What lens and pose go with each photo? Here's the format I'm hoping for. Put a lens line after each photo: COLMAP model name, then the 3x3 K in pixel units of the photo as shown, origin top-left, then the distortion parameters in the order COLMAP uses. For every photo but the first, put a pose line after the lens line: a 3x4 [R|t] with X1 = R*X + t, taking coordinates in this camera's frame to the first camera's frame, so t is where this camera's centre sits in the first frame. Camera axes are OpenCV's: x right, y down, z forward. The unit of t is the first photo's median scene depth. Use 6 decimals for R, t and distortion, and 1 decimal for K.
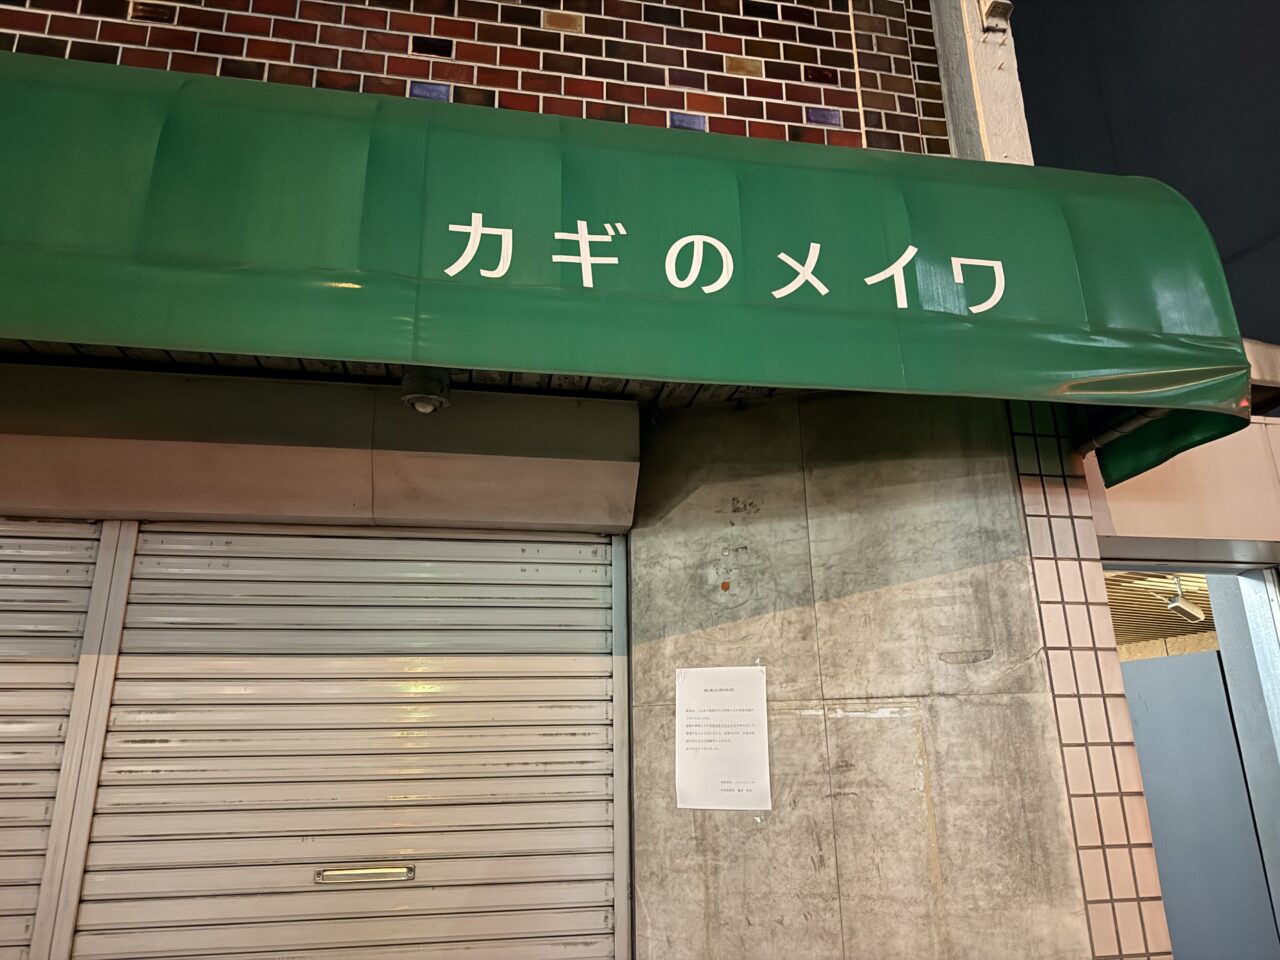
lens RADIAL K [[876.2, 0, 640.0], [0, 876.2, 480.0], [0, 0, 1]] dist [0.135216, -0.295497]
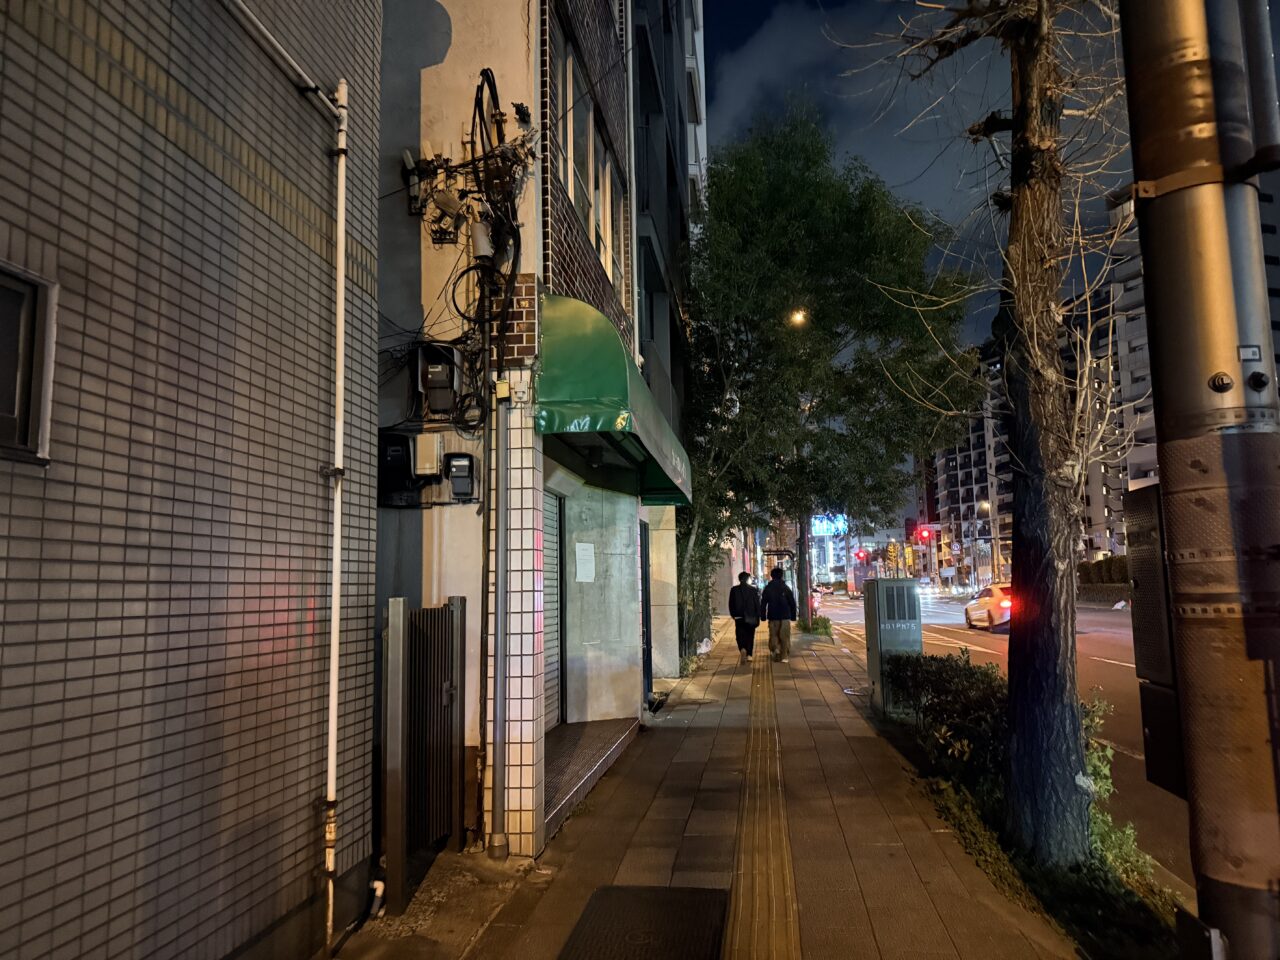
lens RADIAL K [[873.2, 0, 638.8], [0, 873.2, 507.3], [0, 0, 1]] dist [0.002502, -0.000382]
pose [[0.321158, 0.106479, 0.941020, -3.172778], [-0.275369, 0.961225, -0.014785, 0.071513], [-0.906106, -0.254380, 0.338026, -0.317999]]
